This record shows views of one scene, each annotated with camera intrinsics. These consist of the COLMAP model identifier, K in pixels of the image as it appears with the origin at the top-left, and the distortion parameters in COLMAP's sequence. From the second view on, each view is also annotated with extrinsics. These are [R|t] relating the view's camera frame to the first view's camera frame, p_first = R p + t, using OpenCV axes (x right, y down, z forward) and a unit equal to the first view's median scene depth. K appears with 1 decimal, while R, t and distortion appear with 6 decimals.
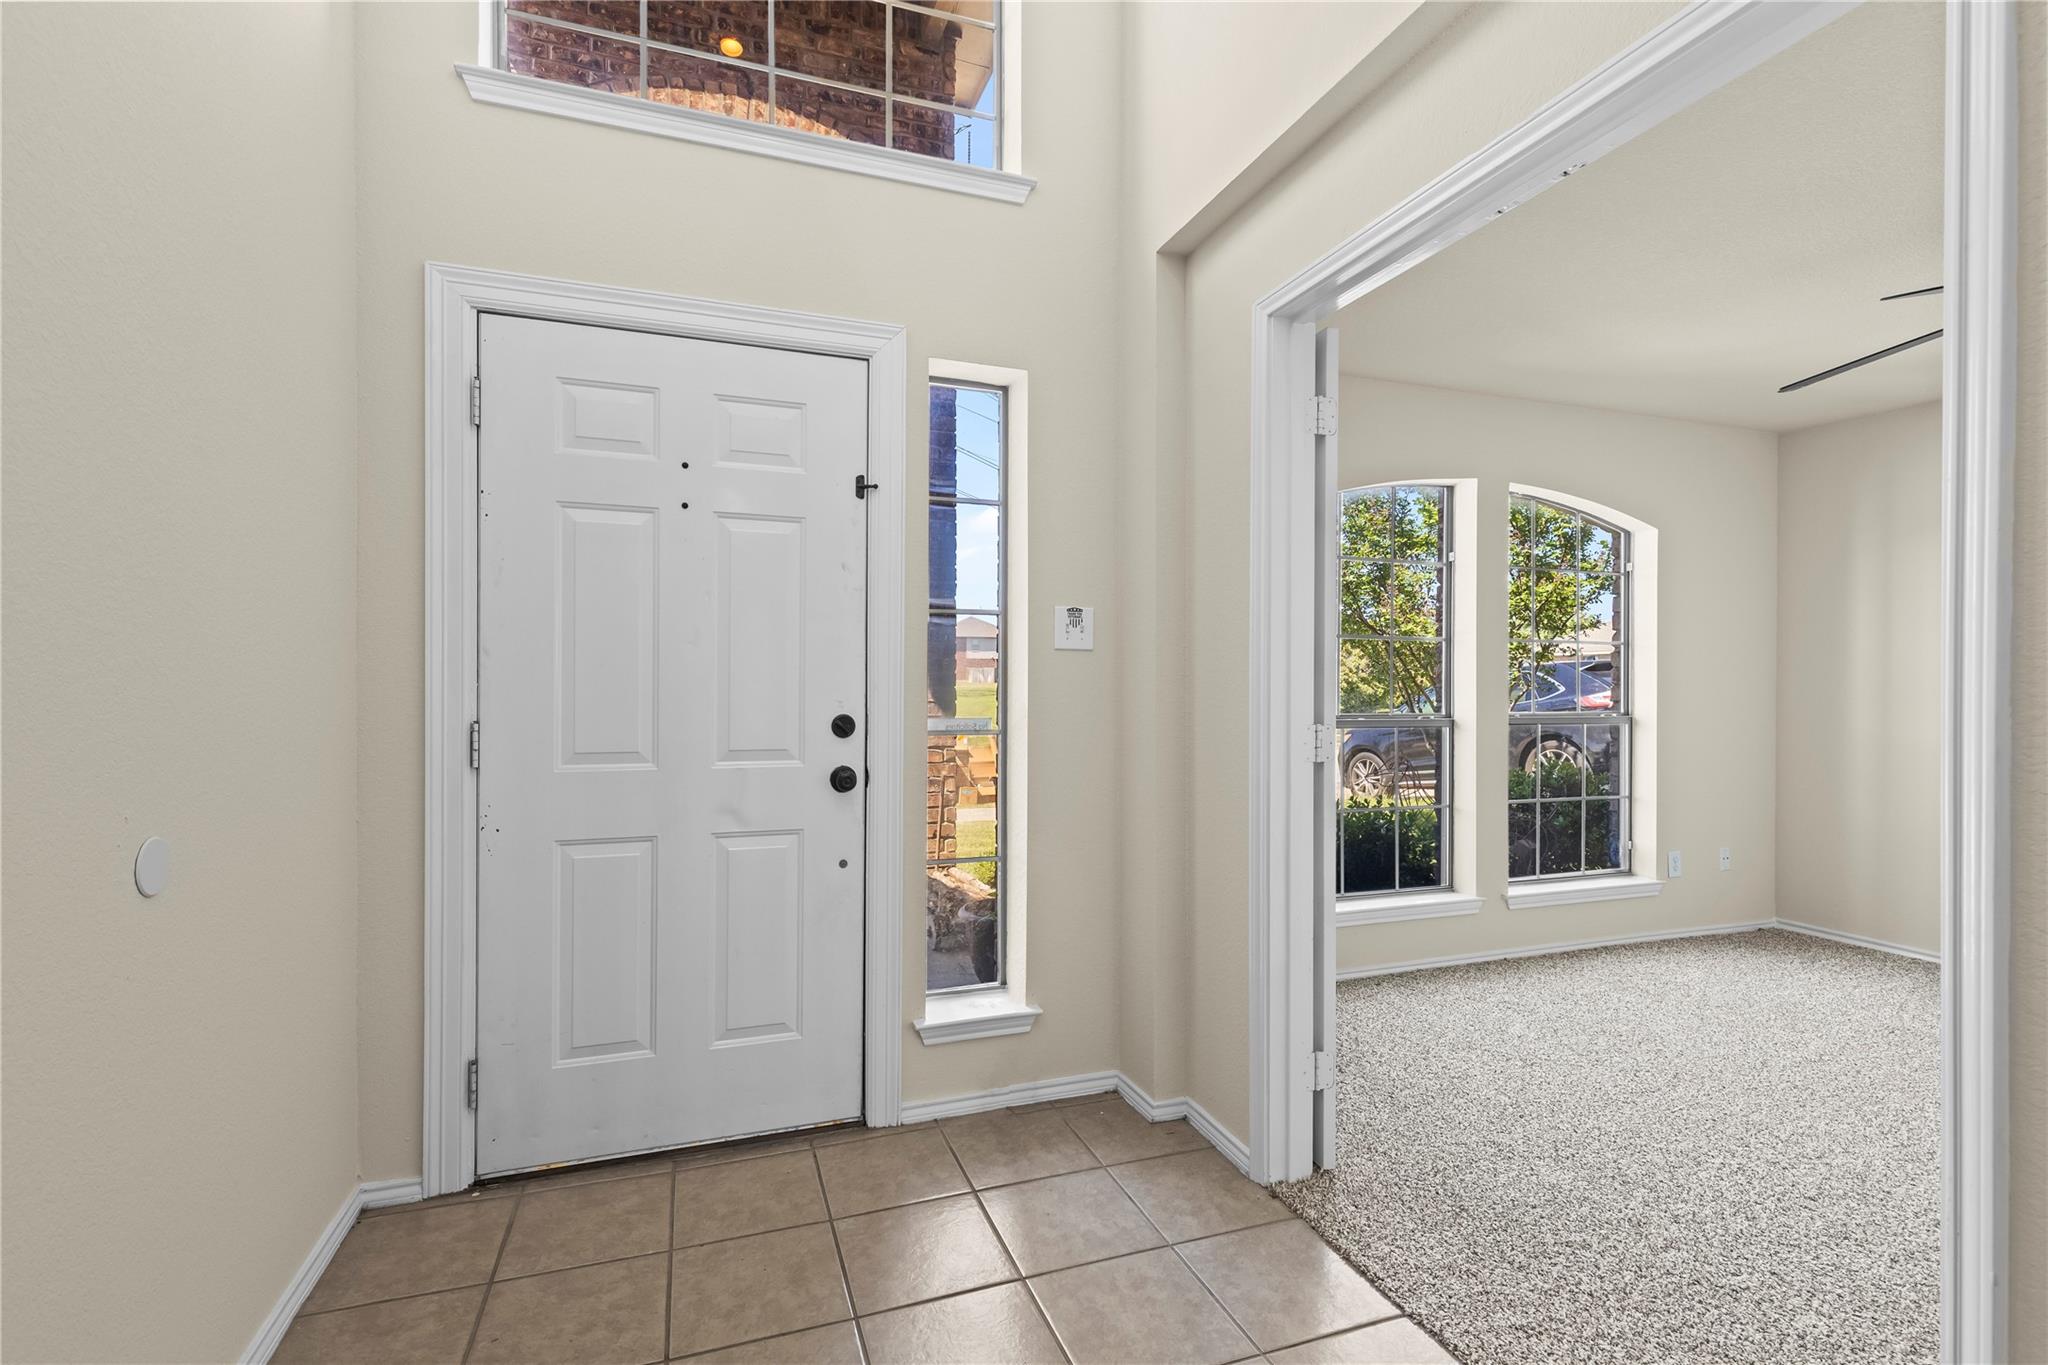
lens RADIAL K [[931.8, 0, 1013.1], [0, 931.8, 696.9], [0, 0, 1]] dist [0.006699, -0.000200]
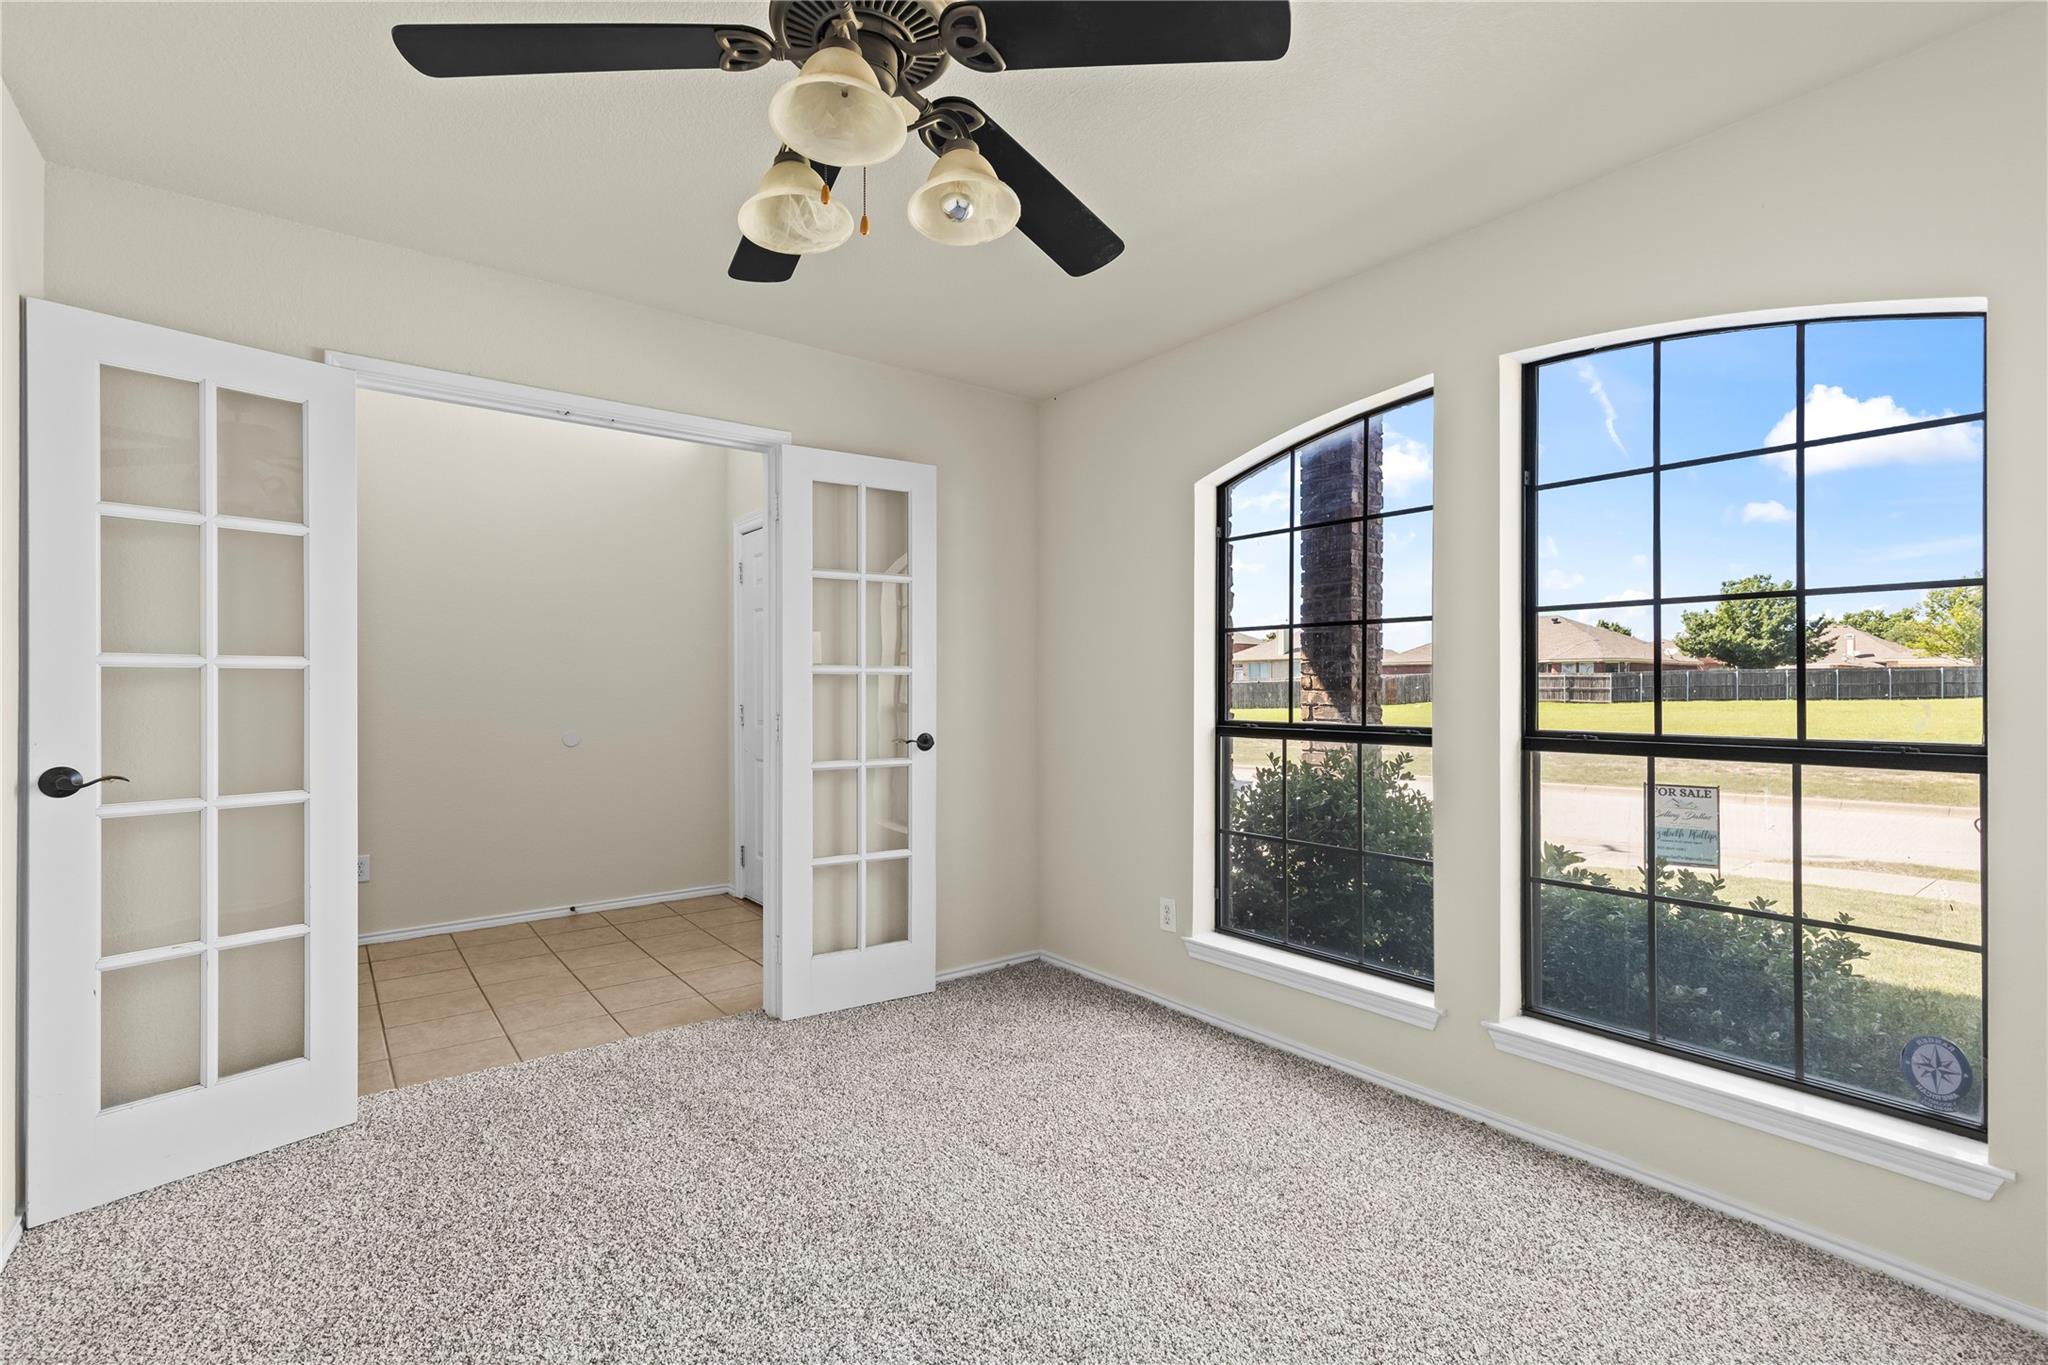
lens RADIAL K [[931.8, 0, 1013.1], [0, 931.8, 696.9], [0, 0, 1]] dist [0.006699, -0.000200]
pose [[0.293868, 0.002352, -0.955843, 0.961087], [-0.024173, 0.999695, -0.004972, 0.004731], [0.955540, 0.024566, 0.293835, 0.471916]]
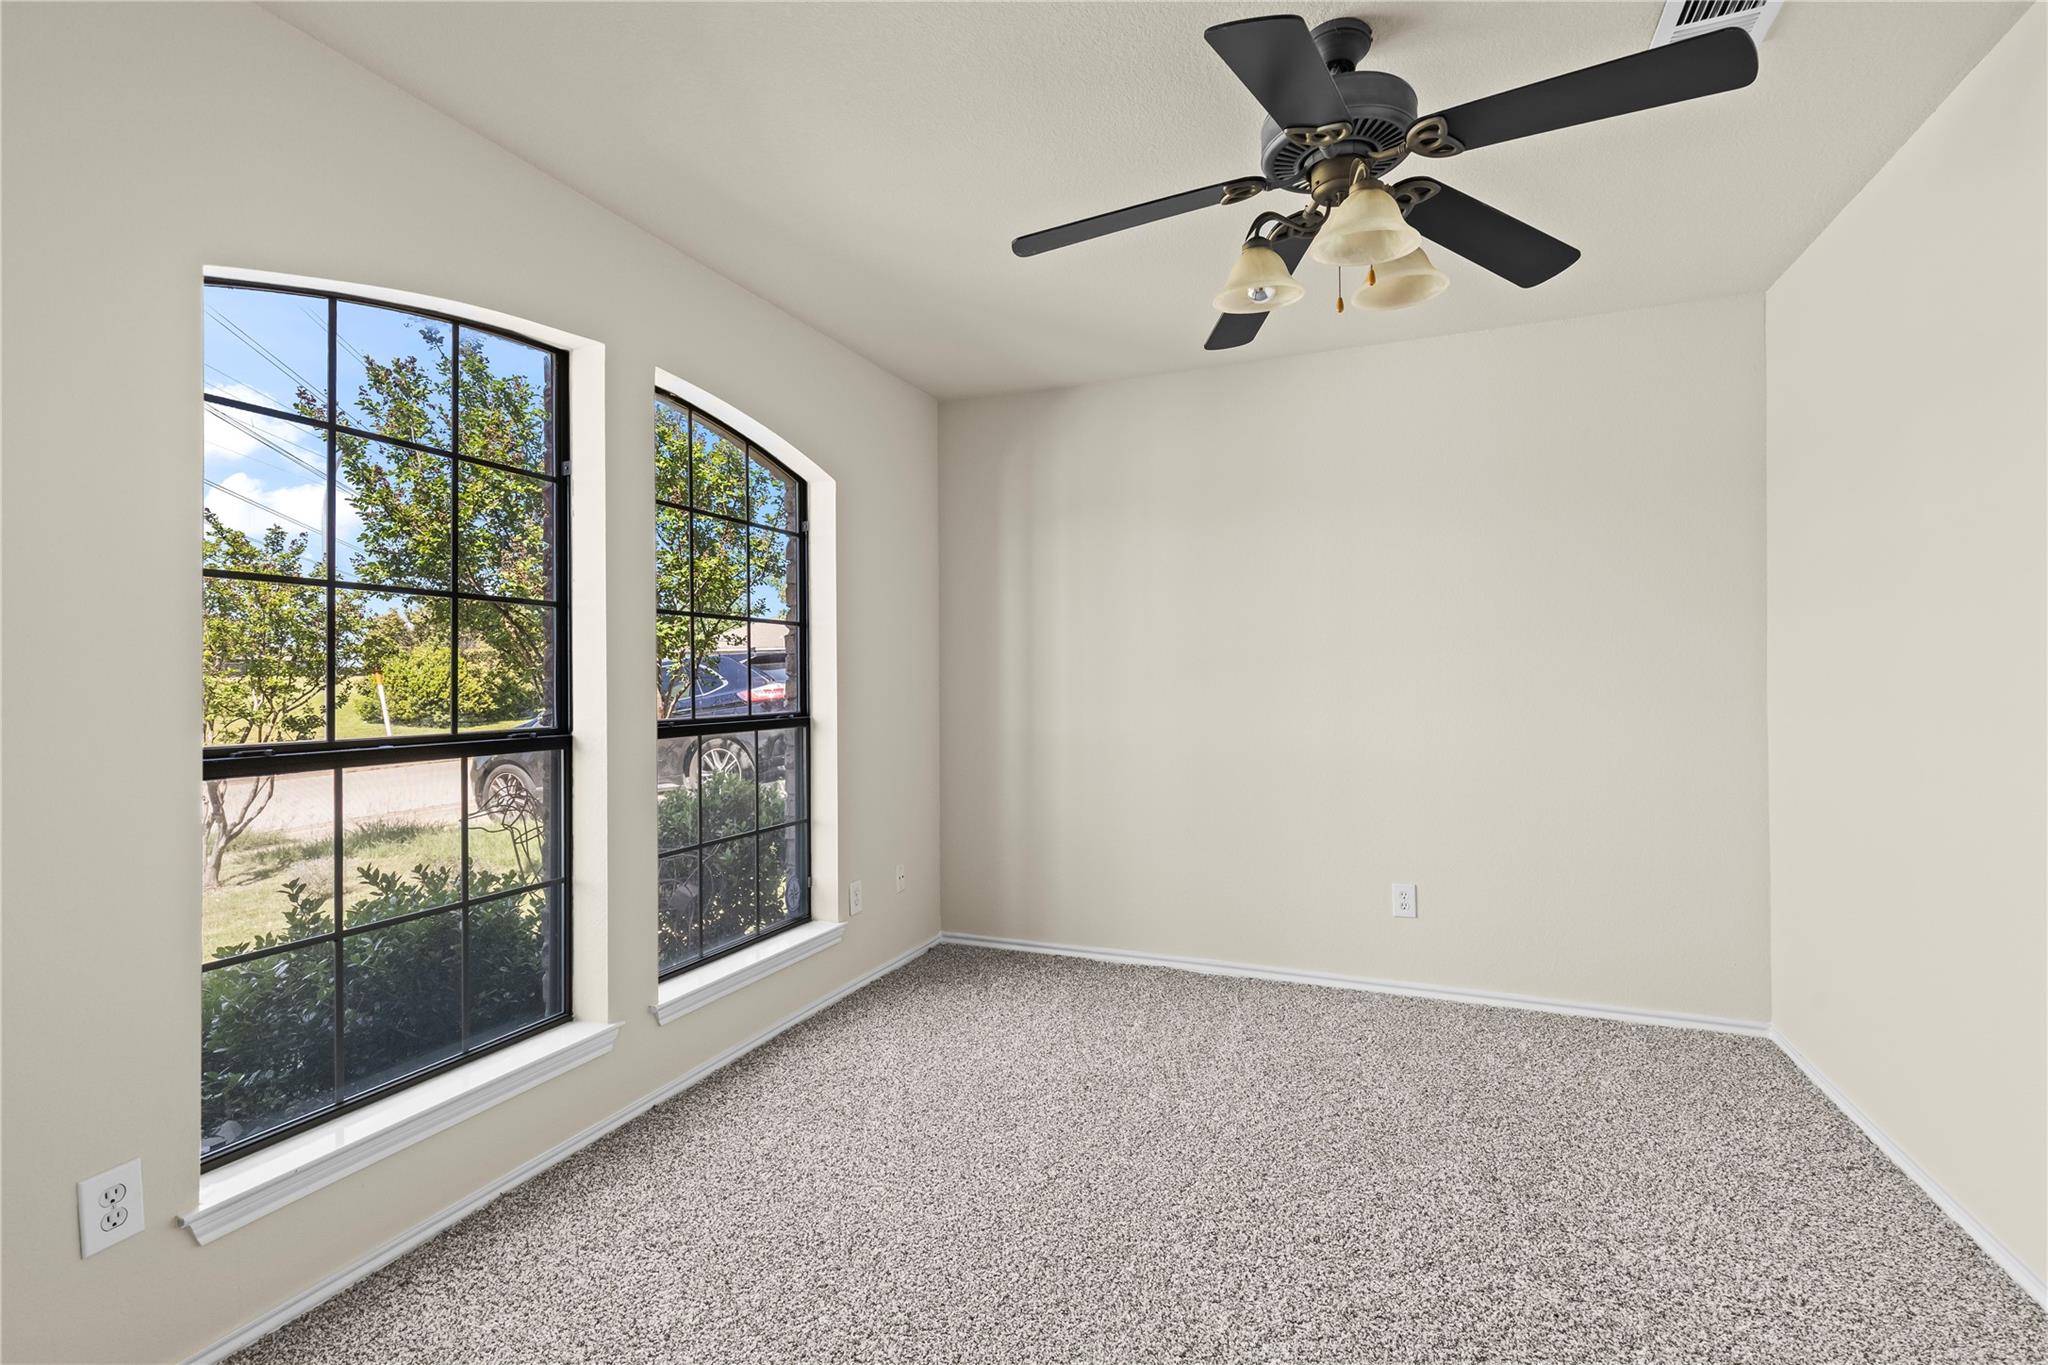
lens RADIAL K [[940.8, 0, 1019.2], [0, 940.8, 653.2], [0, 0, 1]] dist [0.002915, 0.000089]
pose [[0.670770, 0.011132, 0.741582, 0.197697], [0.019793, 0.999263, -0.032903, -0.003451], [-0.741402, 0.036749, 0.670055, 0.344641]]
